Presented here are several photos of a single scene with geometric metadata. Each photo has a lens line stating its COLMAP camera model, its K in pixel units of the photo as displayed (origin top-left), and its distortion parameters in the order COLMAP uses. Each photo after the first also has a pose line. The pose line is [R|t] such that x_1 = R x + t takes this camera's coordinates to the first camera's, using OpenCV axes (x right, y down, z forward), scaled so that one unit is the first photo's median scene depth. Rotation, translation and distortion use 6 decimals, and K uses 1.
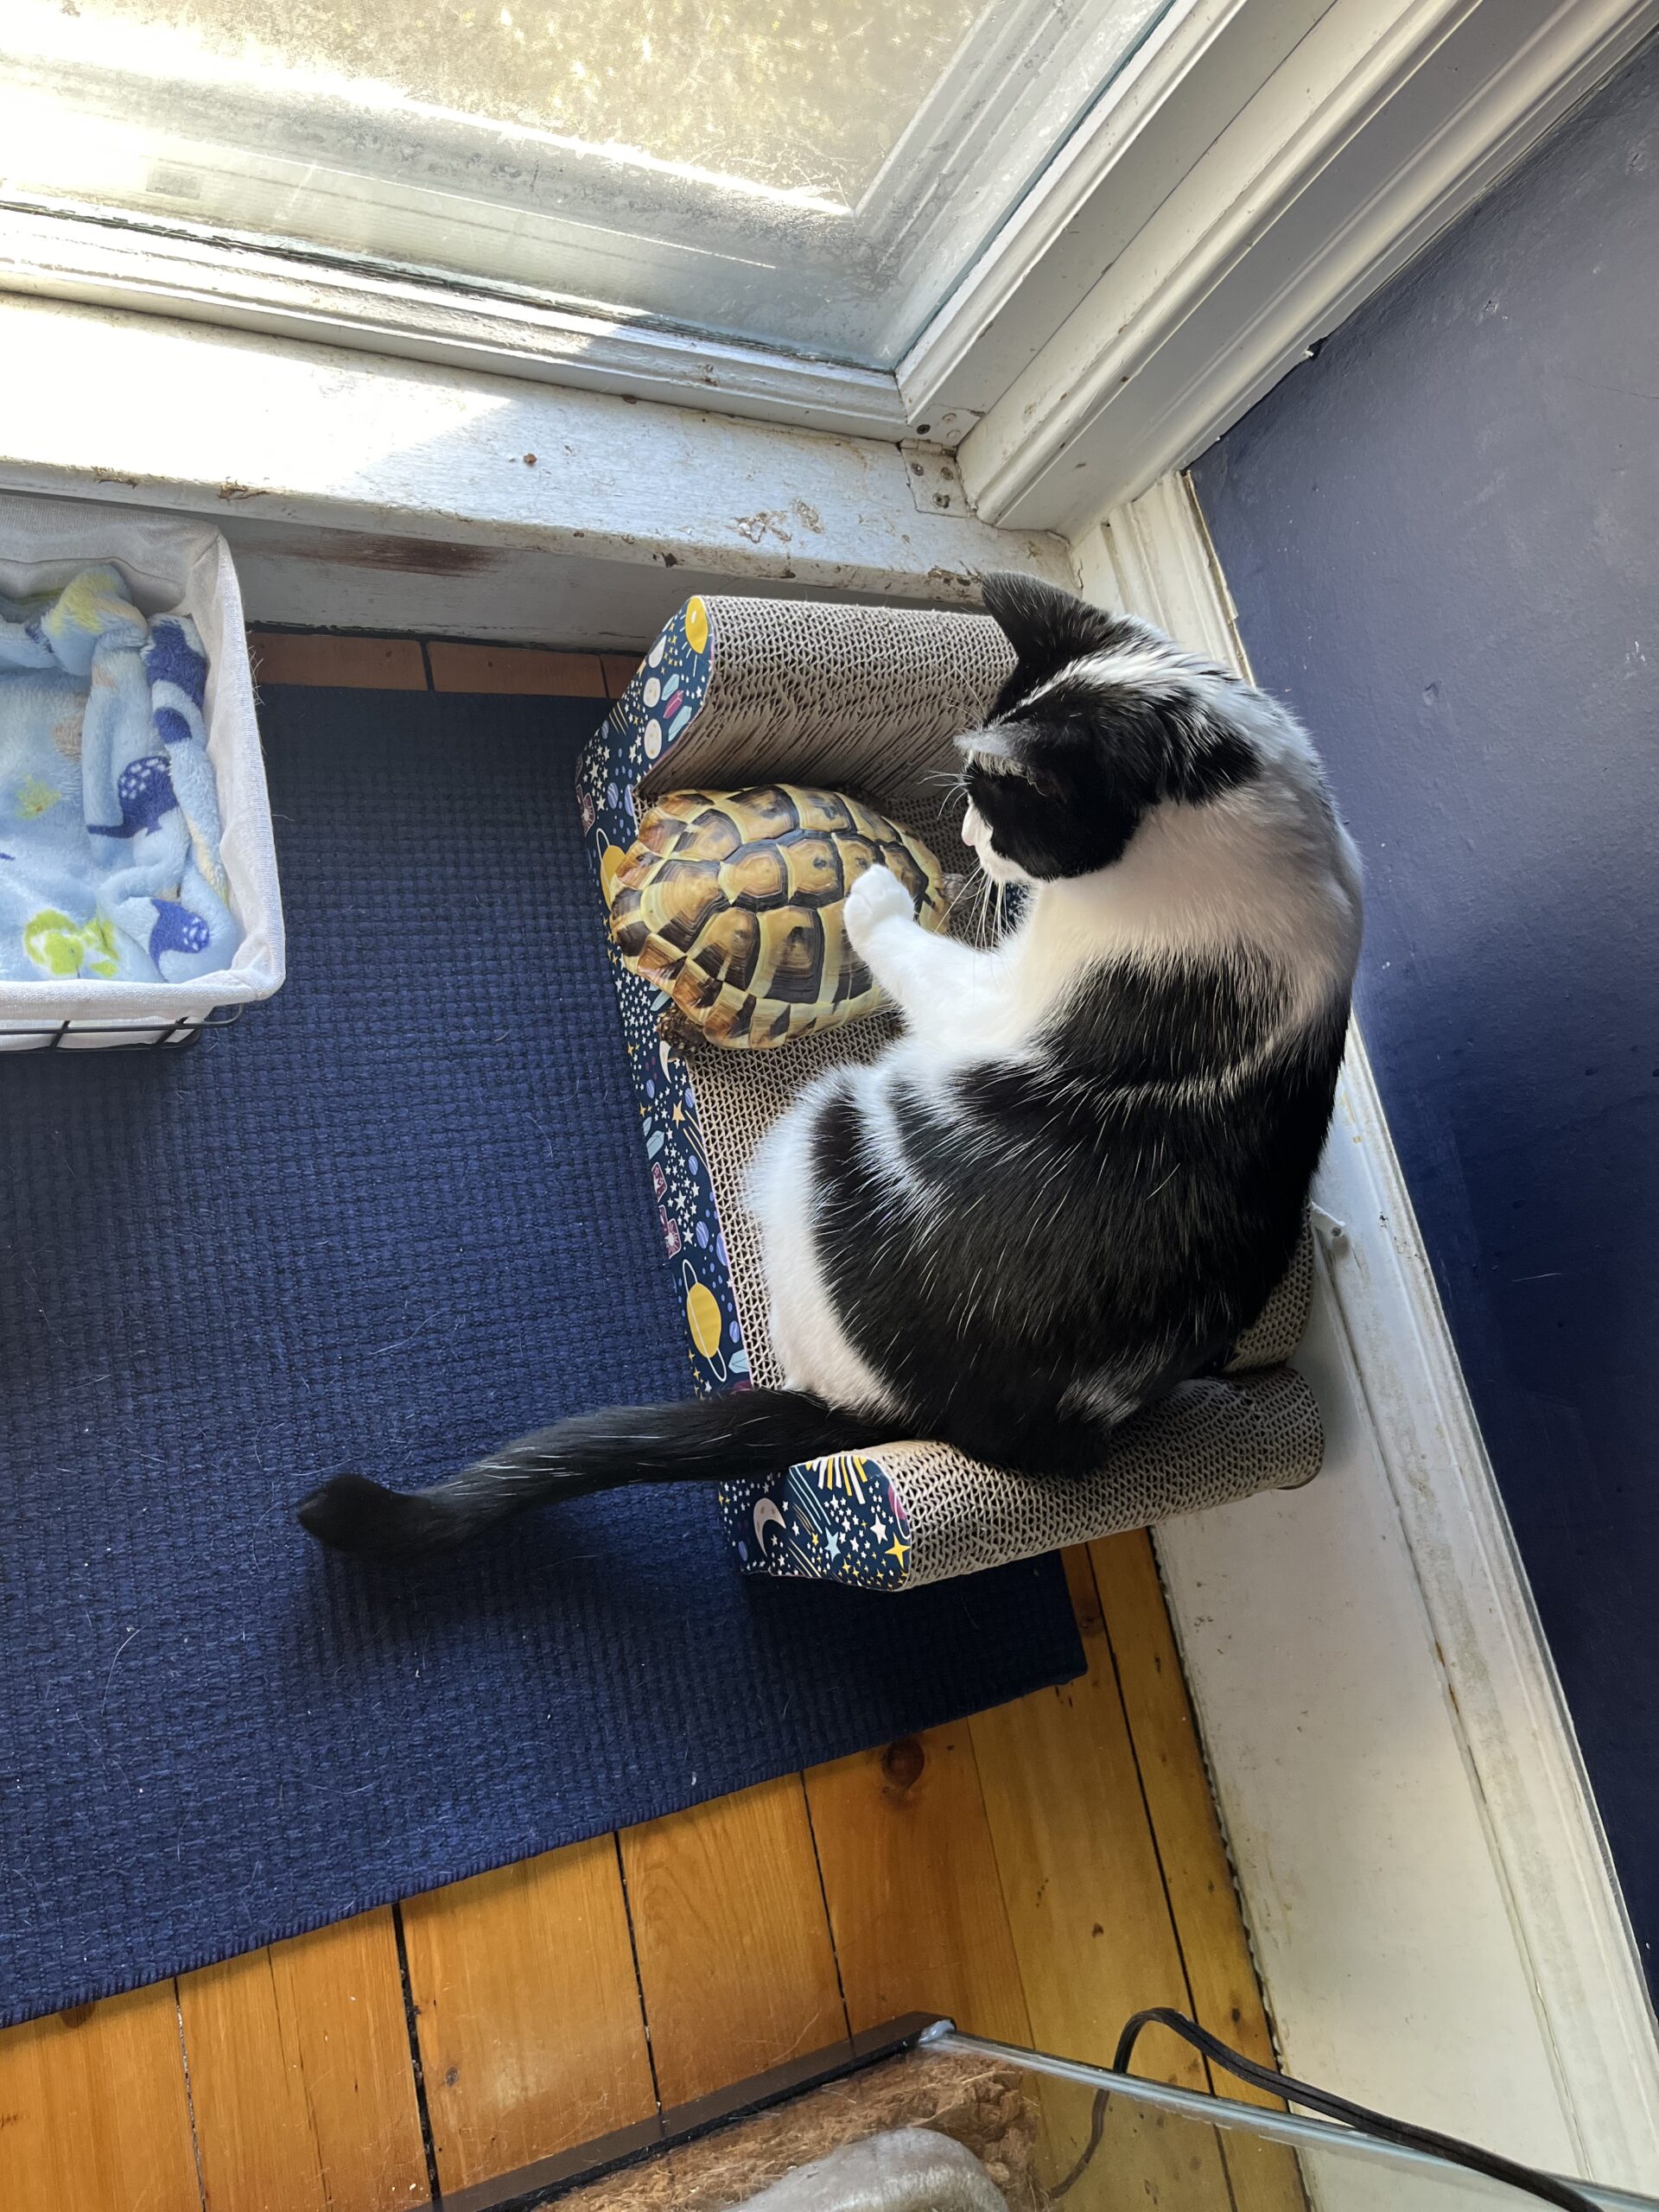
lens RADIAL K [[1648.0, 0, 829.5], [0, 1648.0, 1106.0], [0, 0, 1]] dist [-0.035351, -0.001592]
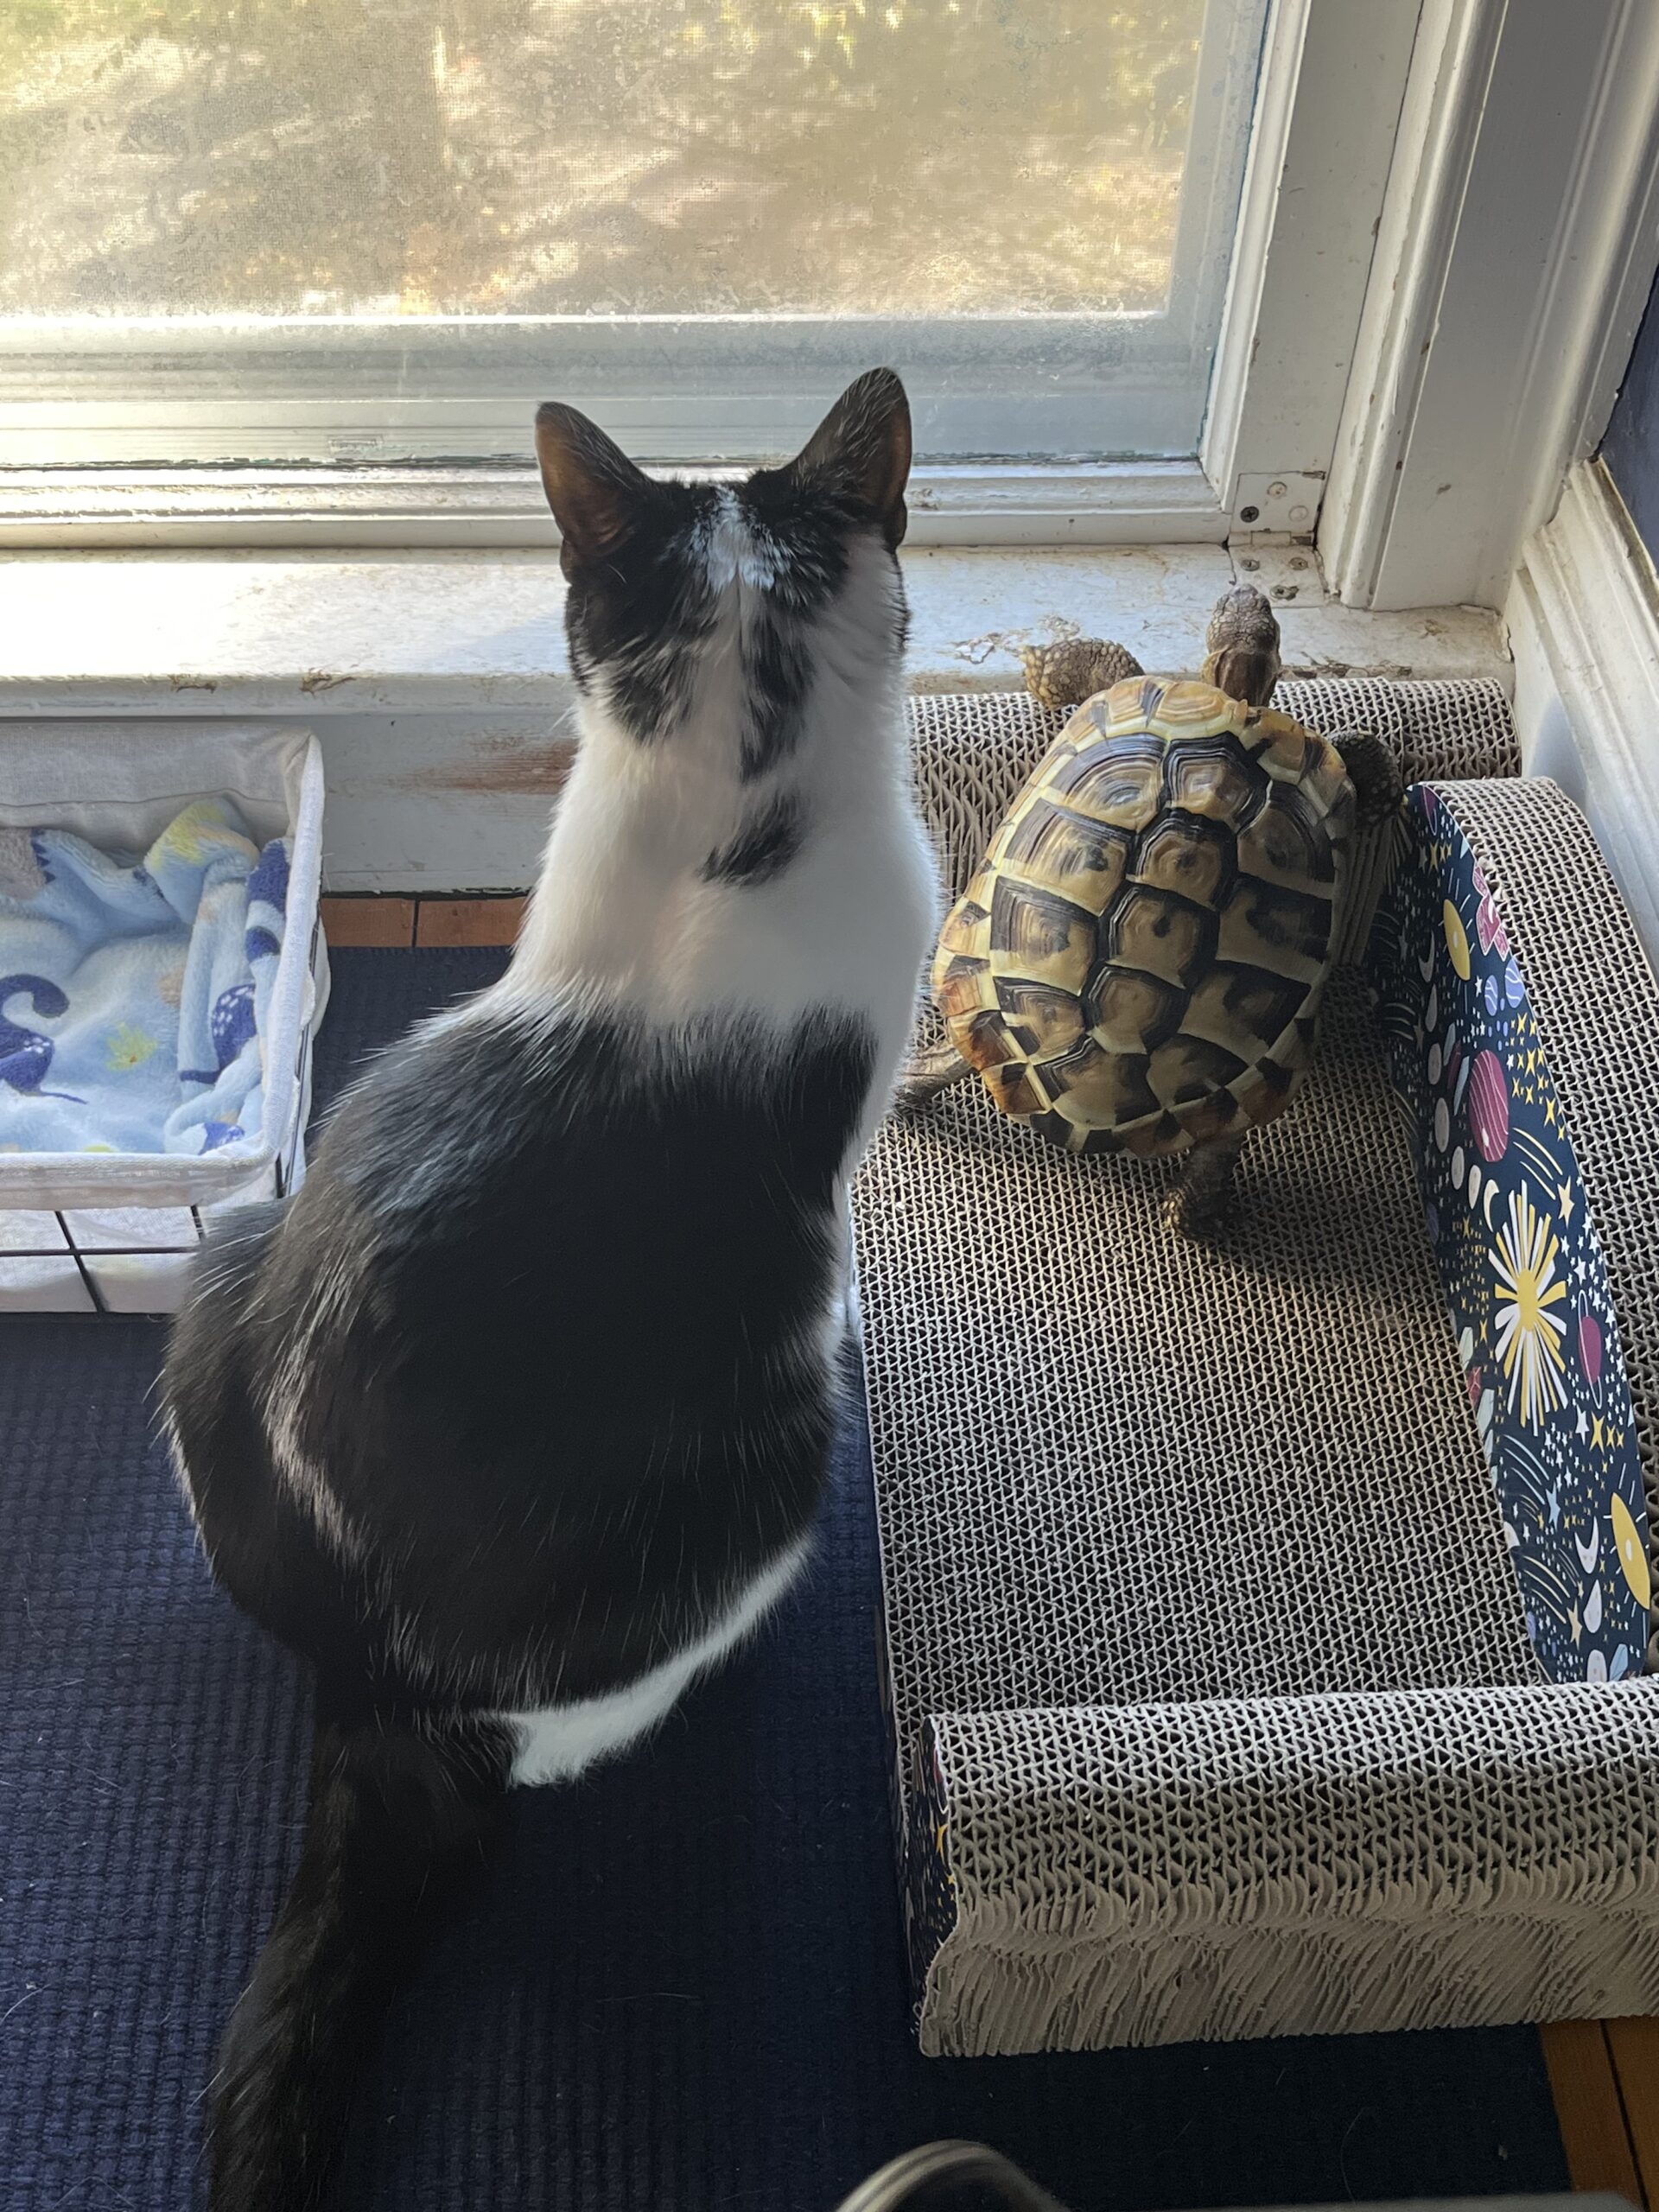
lens RADIAL K [[2553.3, 0, 829.5], [0, 2553.3, 1106.0], [0, 0, 1]] dist [0.023708, -0.219026]
pose [[0.874791, -0.169659, -0.453824, 0.466470], [-0.025360, 0.919367, -0.392582, 0.372452], [0.483836, 0.354936, 0.799952, 0.087338]]
